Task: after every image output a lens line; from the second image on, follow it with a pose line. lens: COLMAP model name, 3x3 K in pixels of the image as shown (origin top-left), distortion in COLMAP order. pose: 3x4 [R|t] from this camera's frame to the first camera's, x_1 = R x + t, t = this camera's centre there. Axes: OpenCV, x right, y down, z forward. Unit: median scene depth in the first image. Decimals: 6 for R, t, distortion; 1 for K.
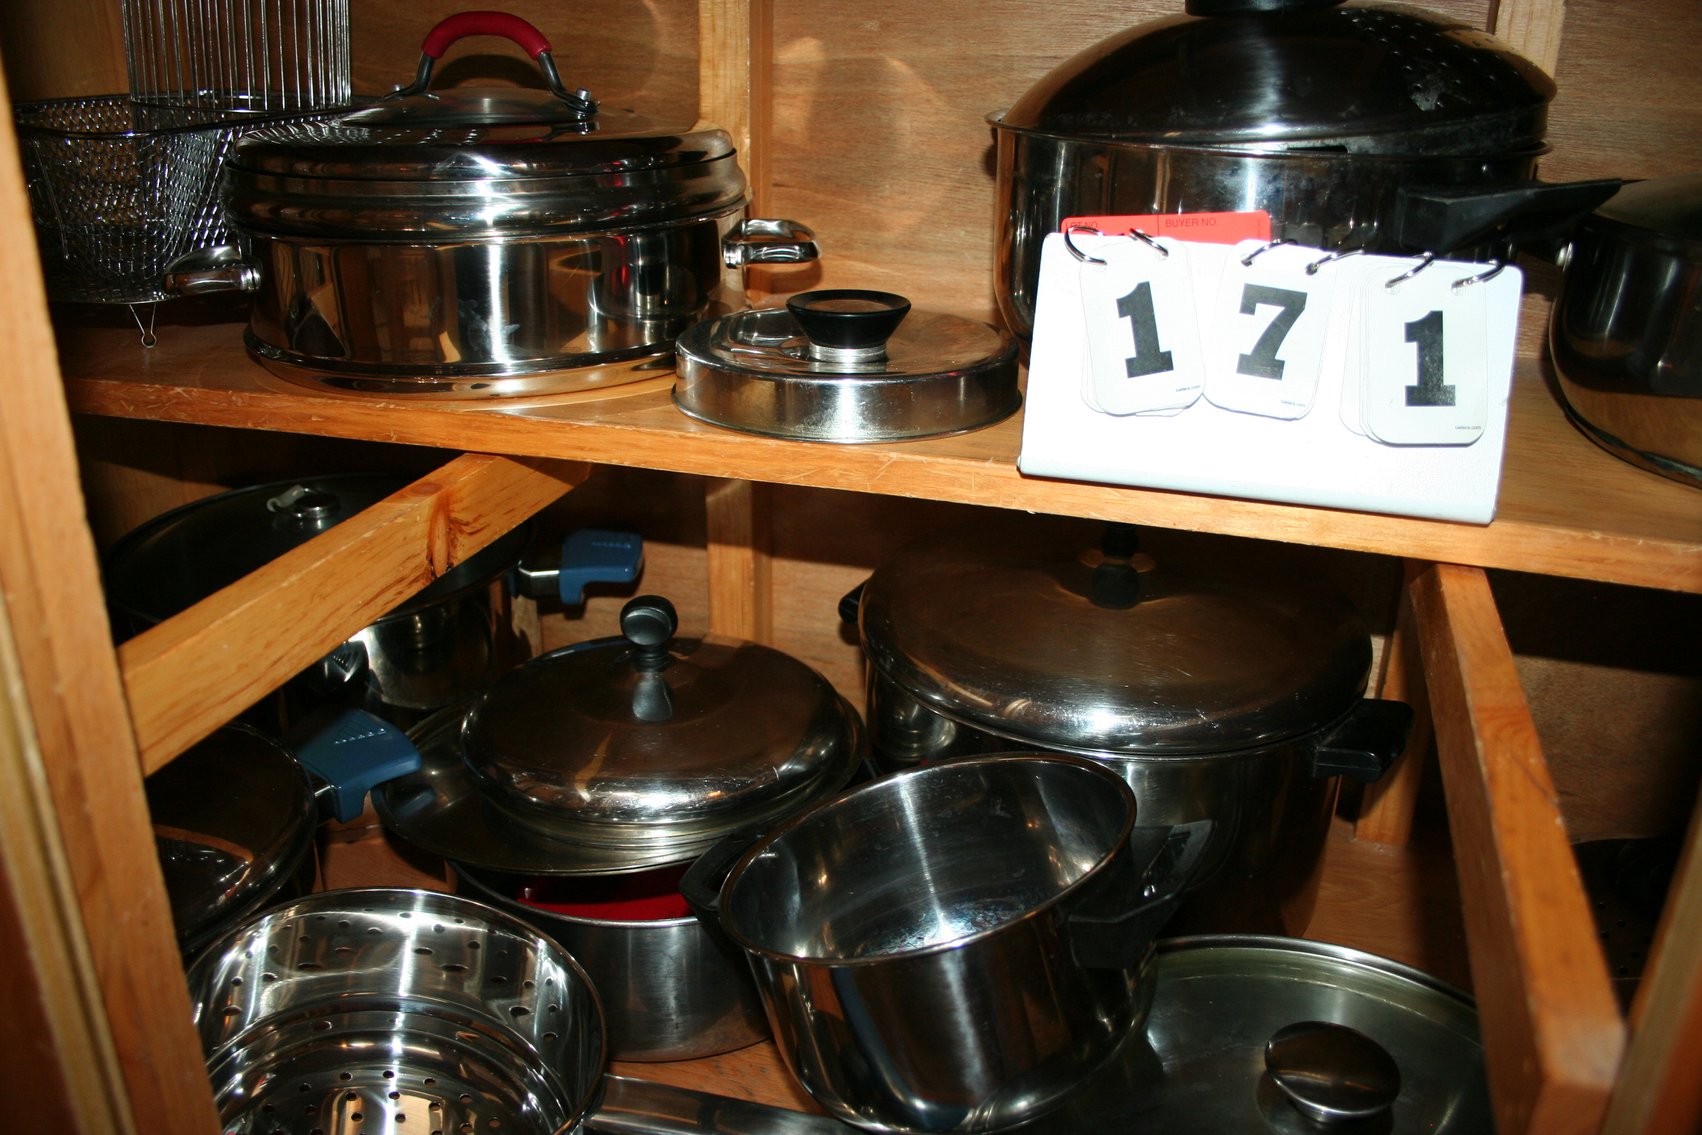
lens RADIAL K [[1407.5, 0, 837.6], [0, 1407.5, 568.9], [0, 0, 1]] dist [-0.154286, 0.121899]
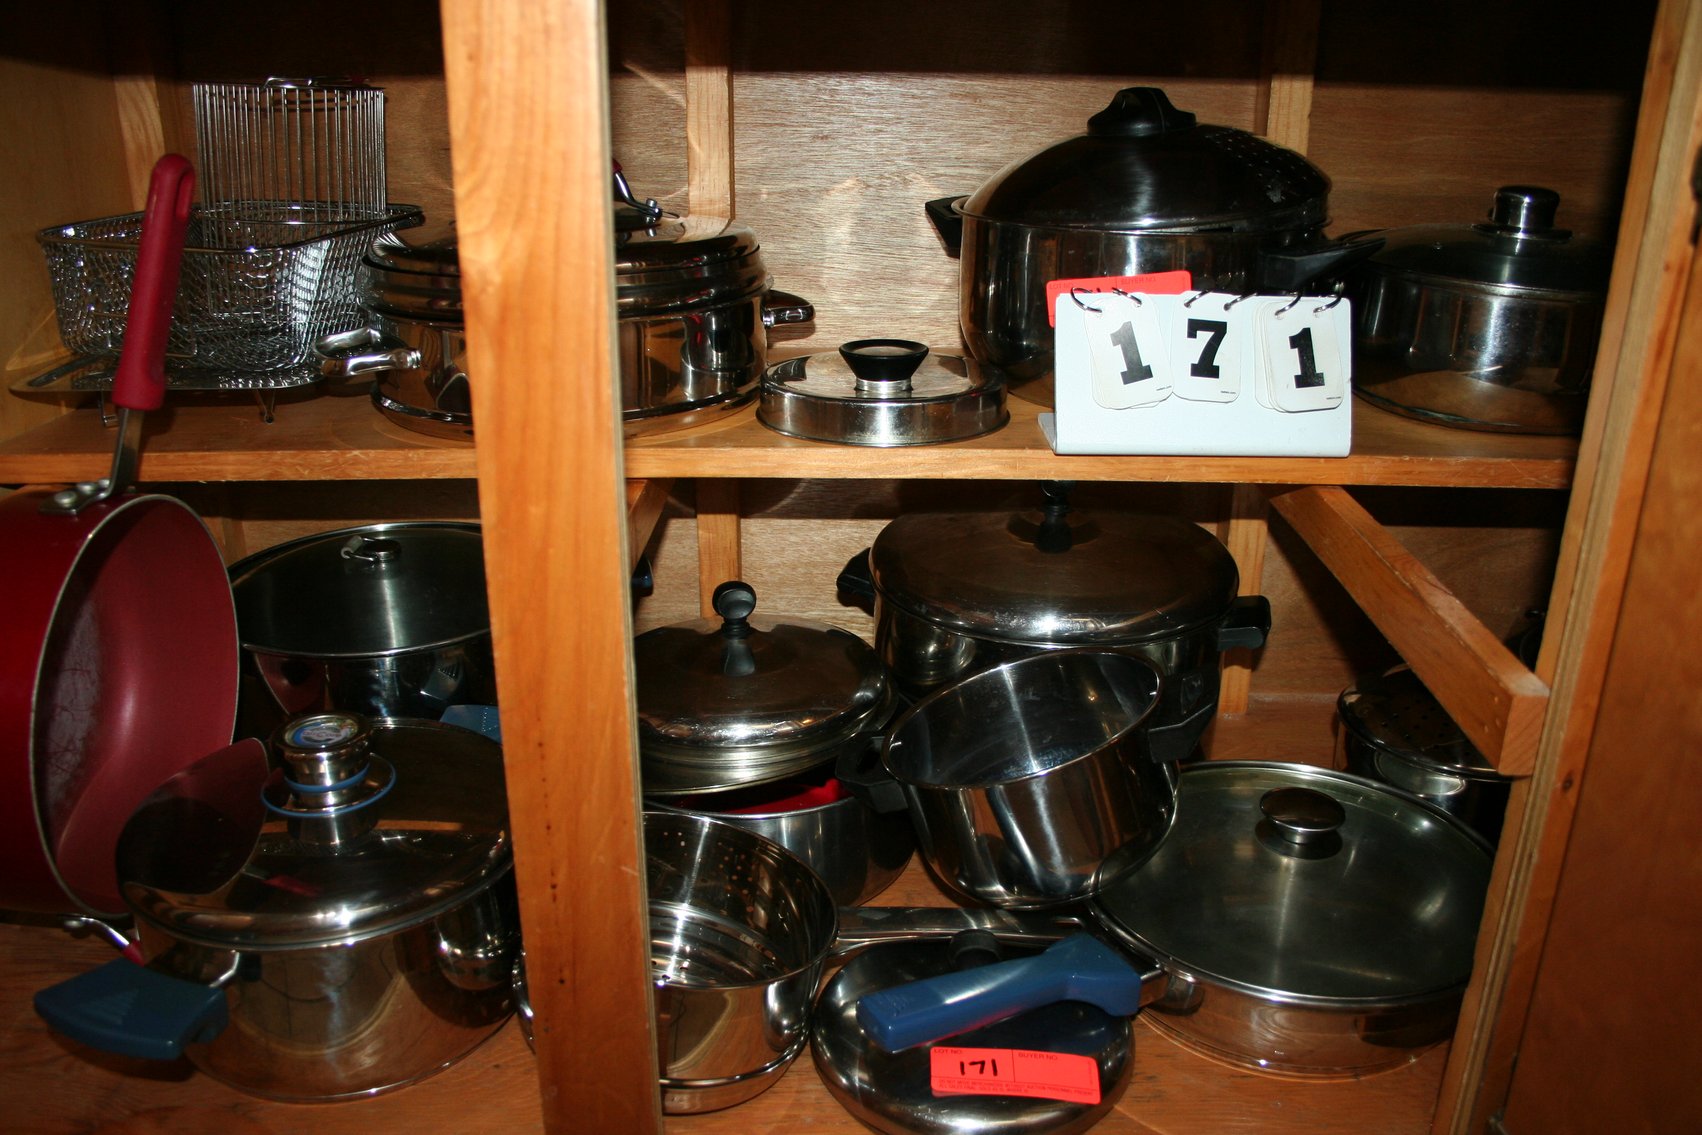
lens RADIAL K [[1407.5, 0, 857.5], [0, 1407.5, 562.3], [0, 0, 1]] dist [-0.154286, 0.121899]
pose [[0.957299, -0.106472, 0.268780, -0.503474], [0.114541, 0.993313, -0.014475, 0.045732], [-0.265441, 0.044643, 0.963093, -0.392500]]
